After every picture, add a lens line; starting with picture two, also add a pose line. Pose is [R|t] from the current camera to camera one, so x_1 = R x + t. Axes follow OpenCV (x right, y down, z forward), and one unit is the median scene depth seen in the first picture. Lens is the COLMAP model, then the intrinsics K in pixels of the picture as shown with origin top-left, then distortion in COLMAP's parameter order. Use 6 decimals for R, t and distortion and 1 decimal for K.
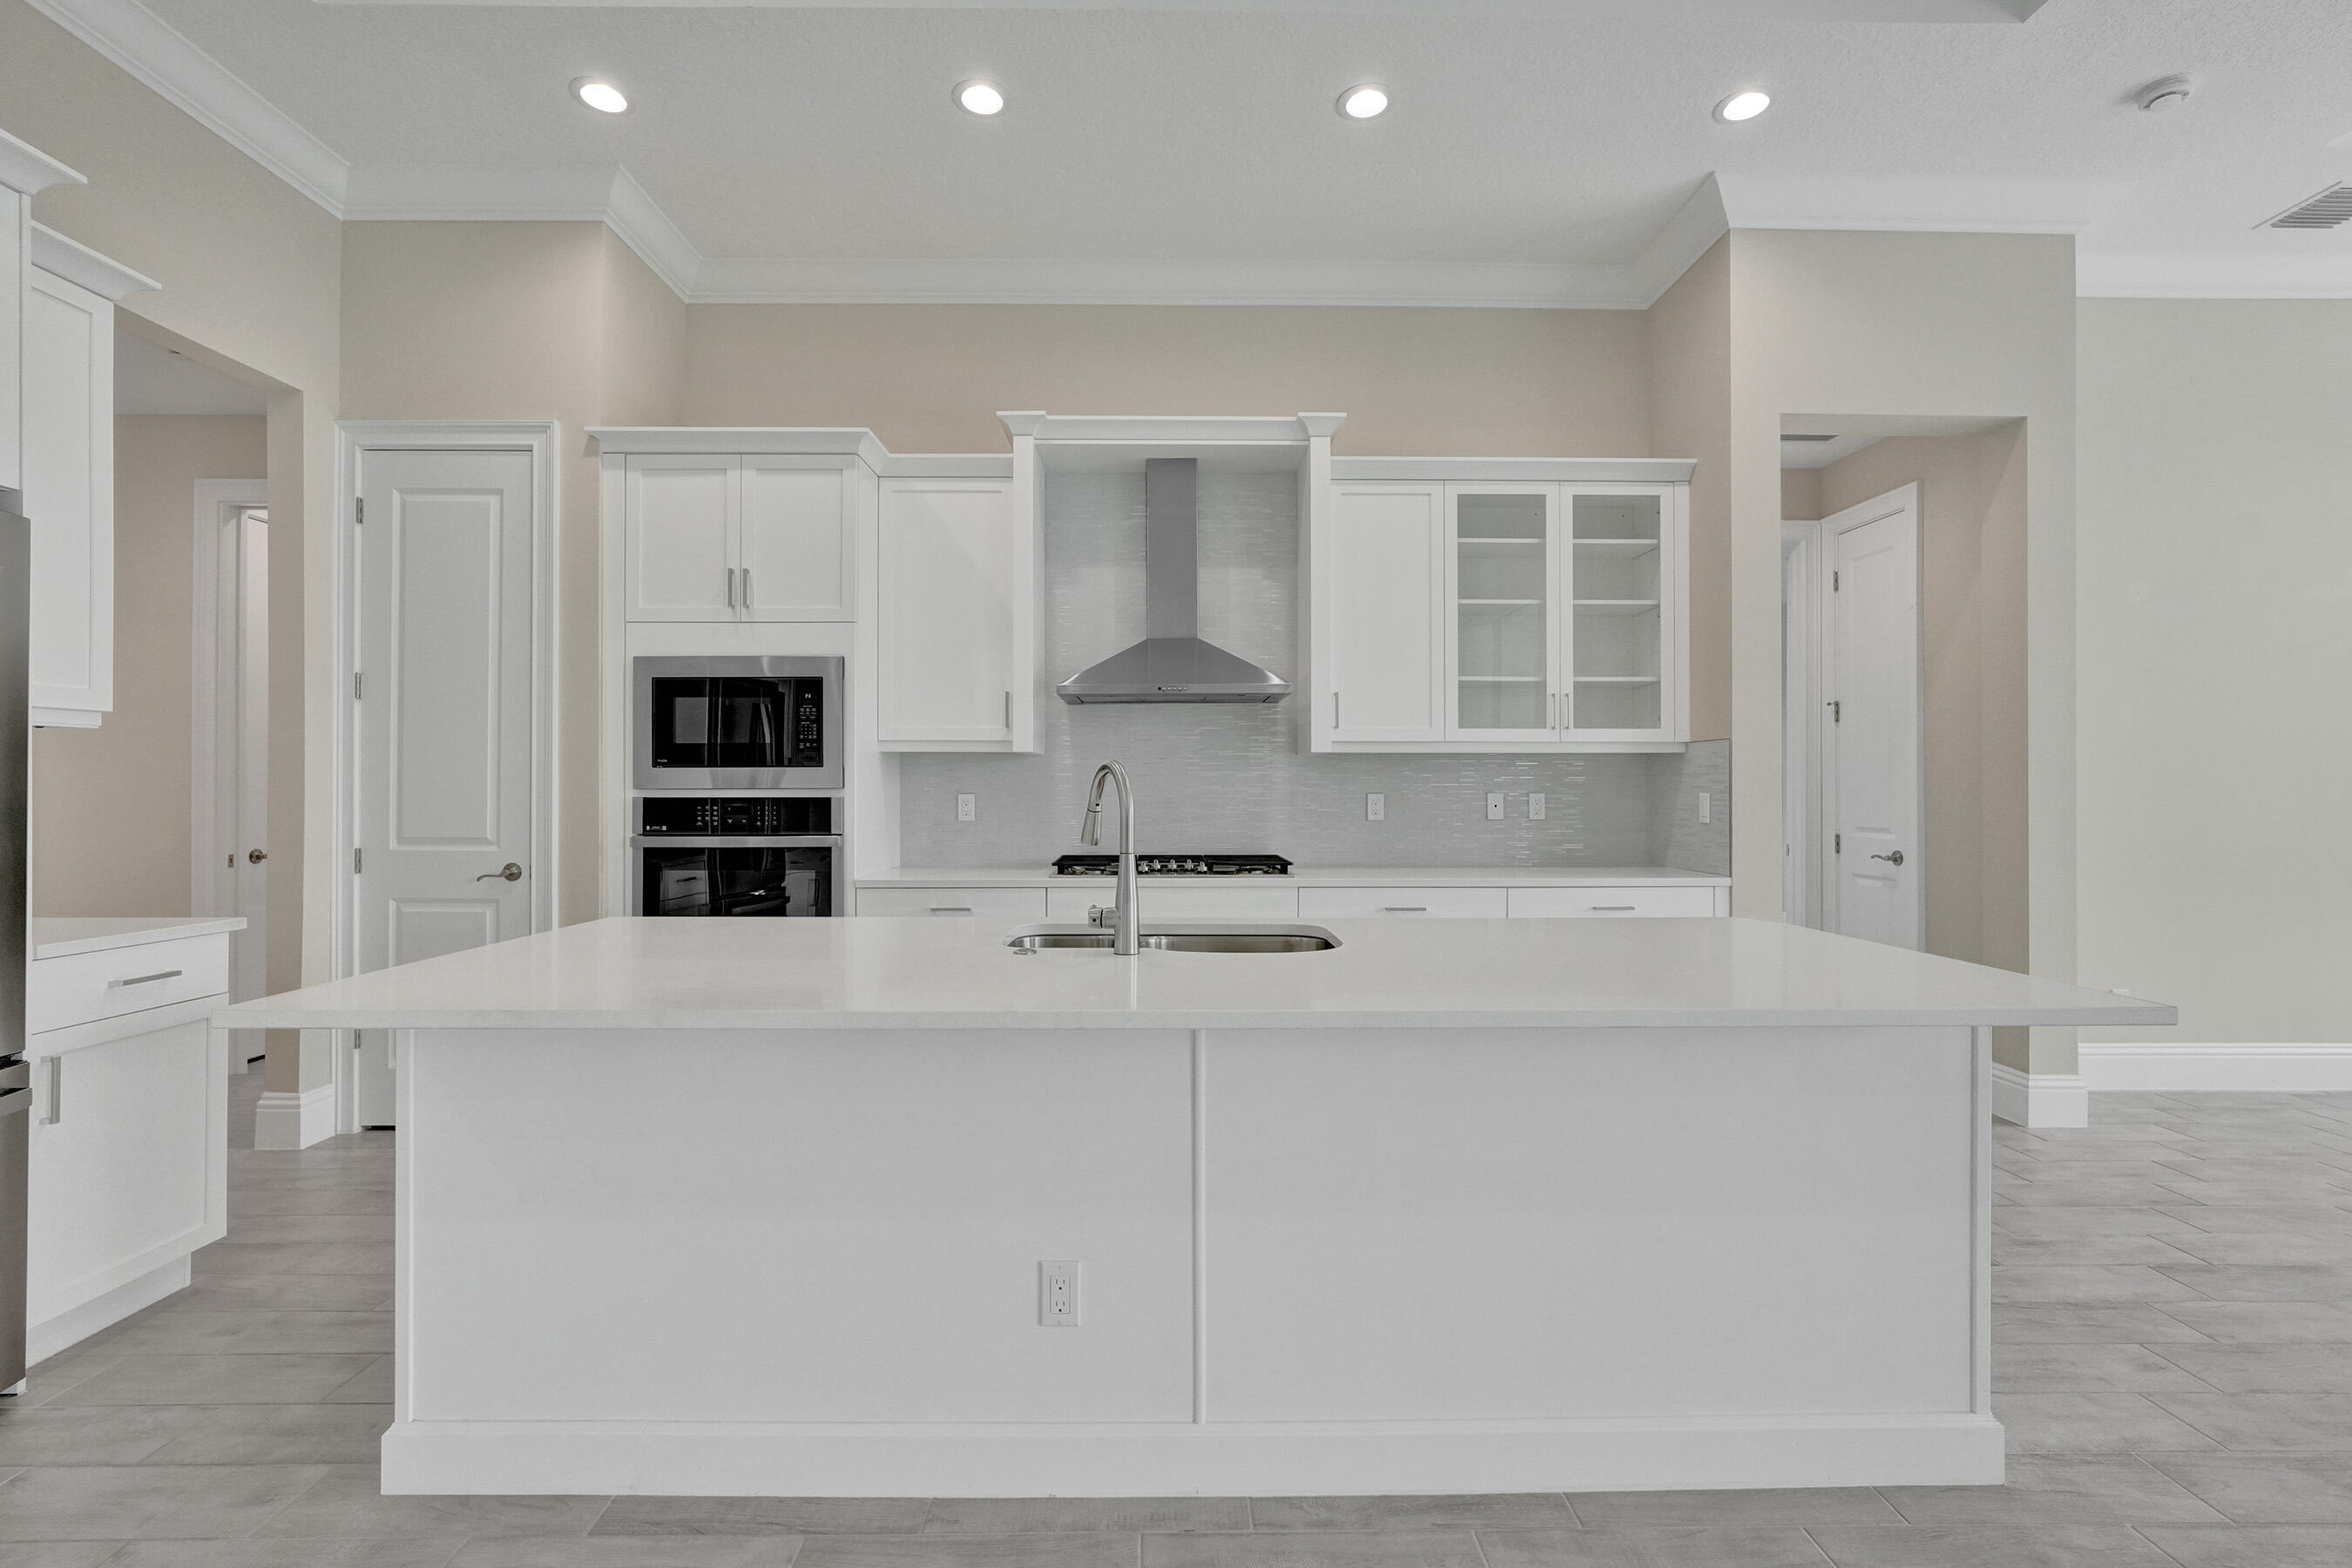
lens RADIAL K [[1032.8, 0, 1176.0], [0, 1032.8, 784.0], [0, 0, 1]] dist [-0.000573, 0.000566]
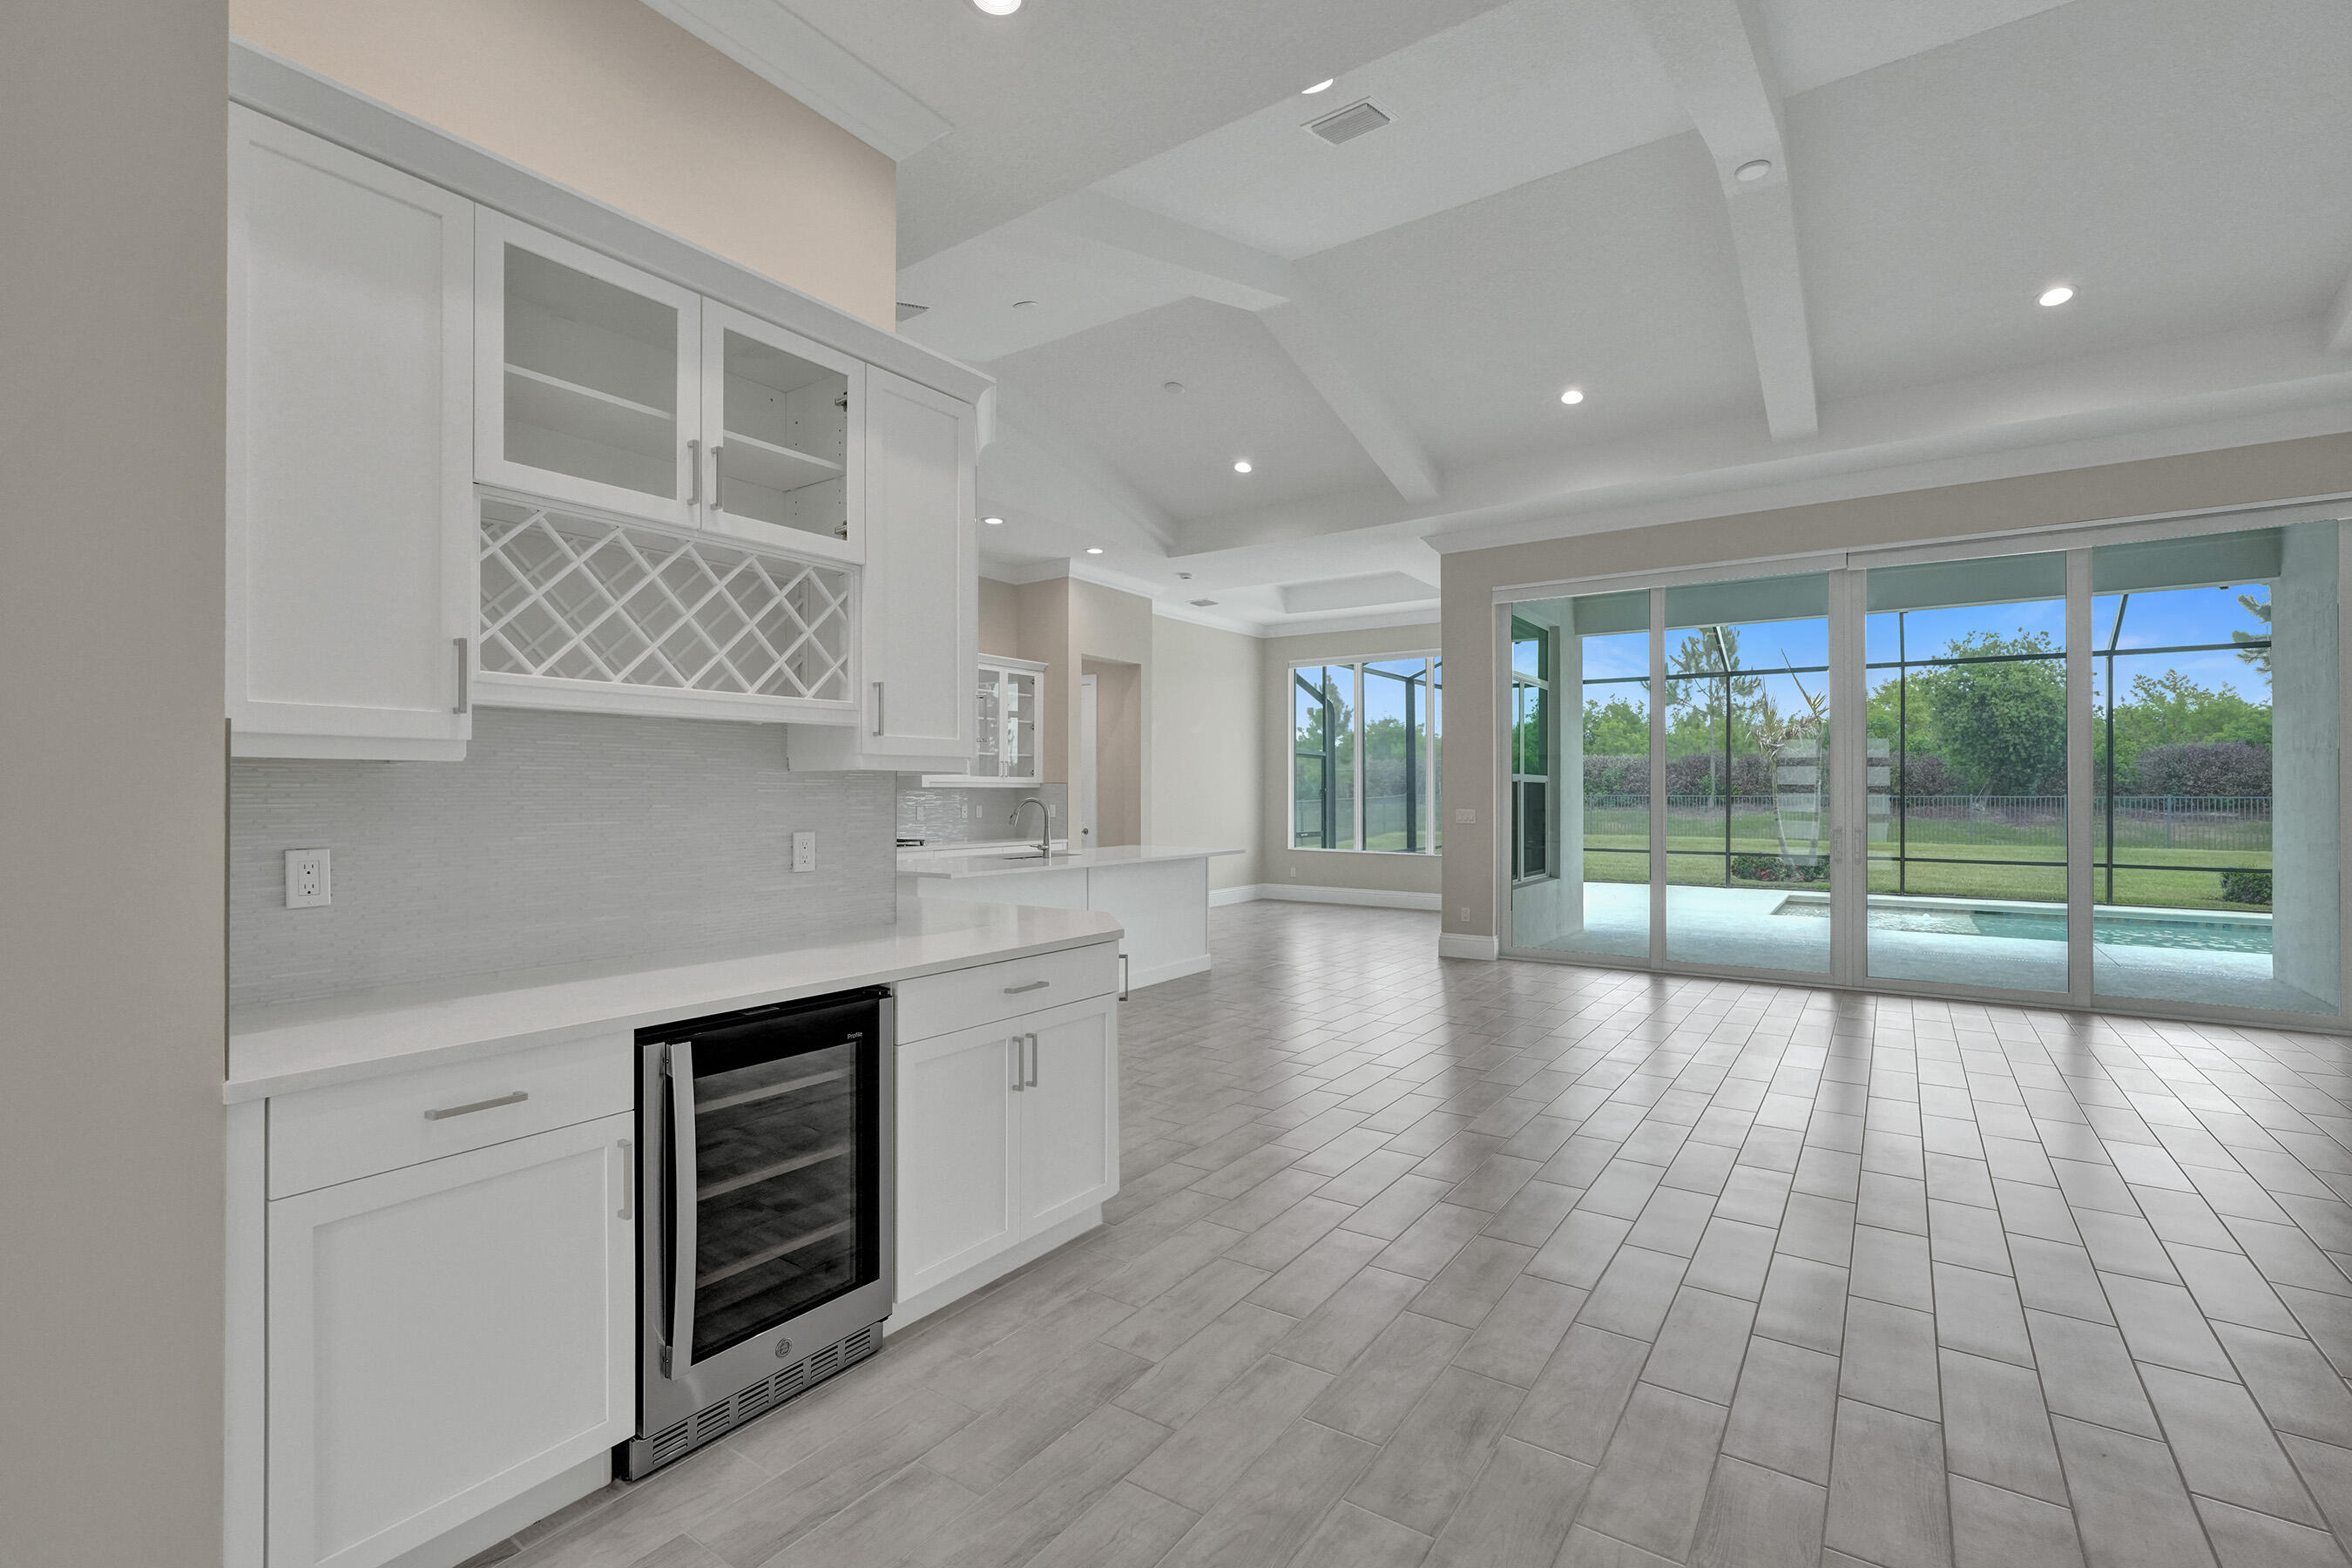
lens RADIAL K [[1059.2, 0, 1177.6], [0, 1059.2, 796.4], [0, 0, 1]] dist [0.000808, 0.001403]
pose [[0.581821, -0.002850, 0.813312, -1.362945], [-0.003507, 0.999976, 0.006013, -0.028326], [-0.813309, -0.006351, 0.581797, -0.684404]]
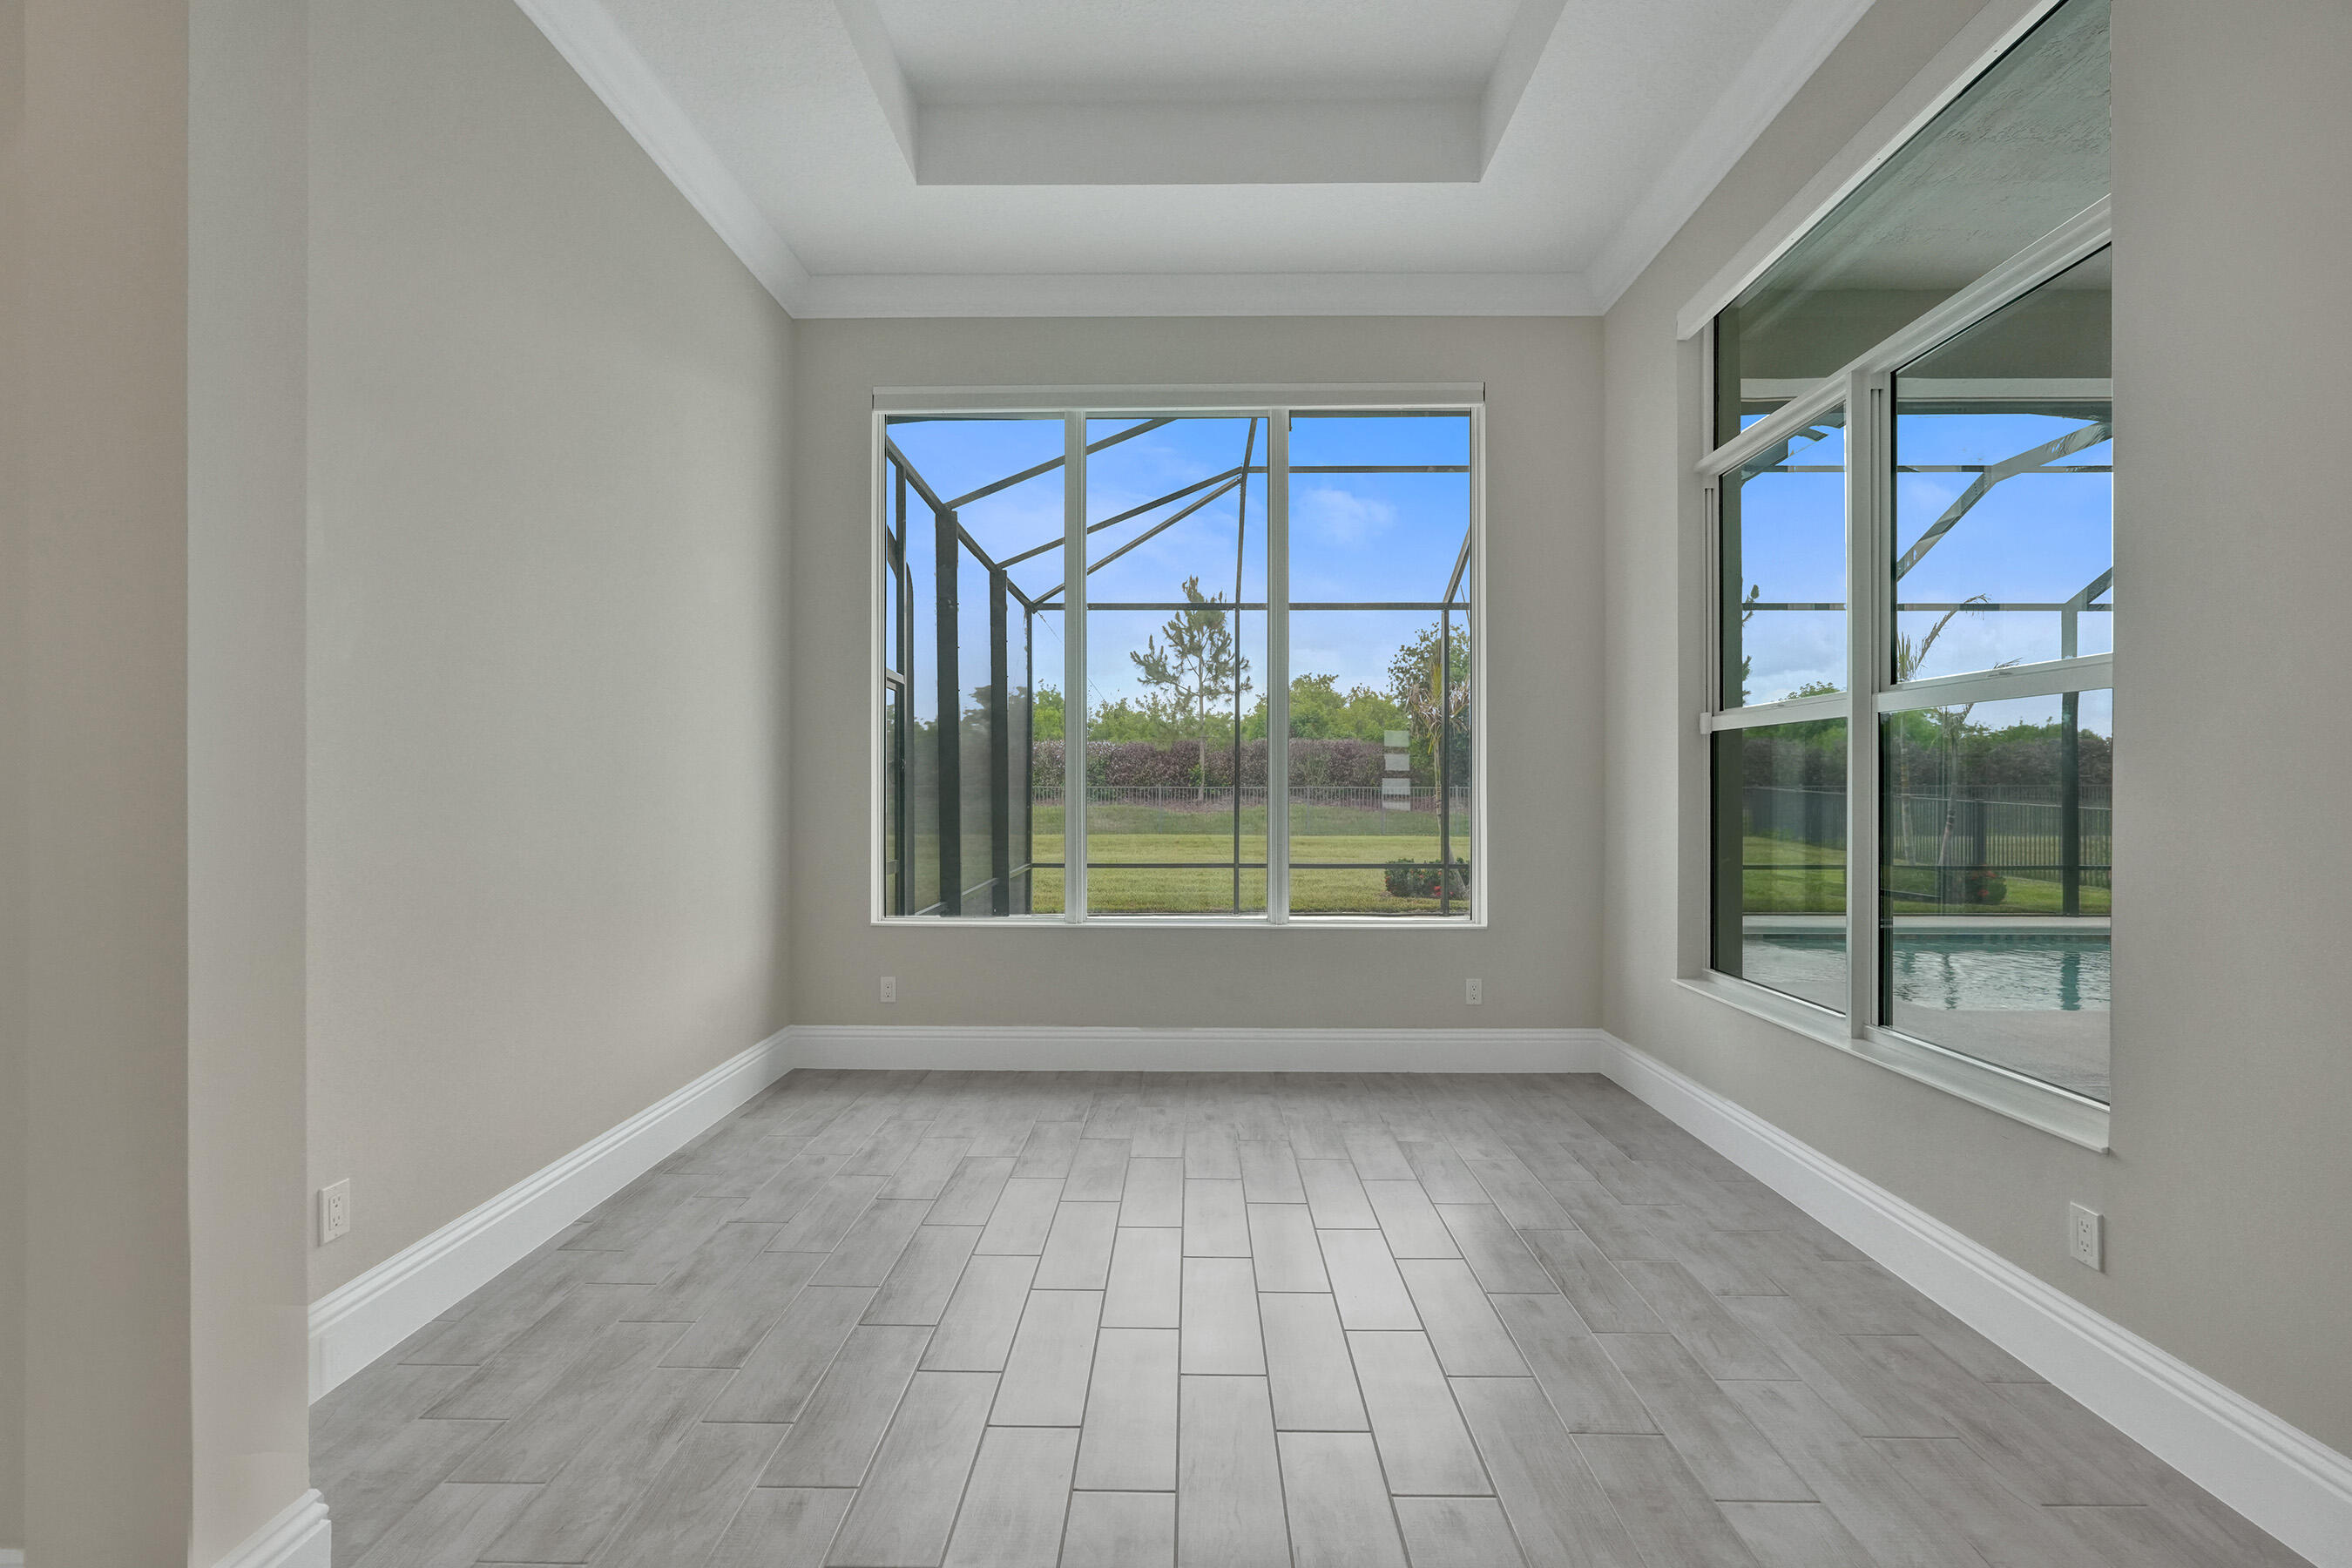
lens RADIAL K [[1040.3, 0, 1176.0], [0, 1040.3, 784.0], [0, 0, 1]] dist [-0.015790, 0.000246]
pose [[0.033335, 0.004412, 0.999434, 0.490265], [-0.004208, 0.999982, -0.004274, 0.007490], [-0.999435, -0.004063, 0.033353, 0.648274]]
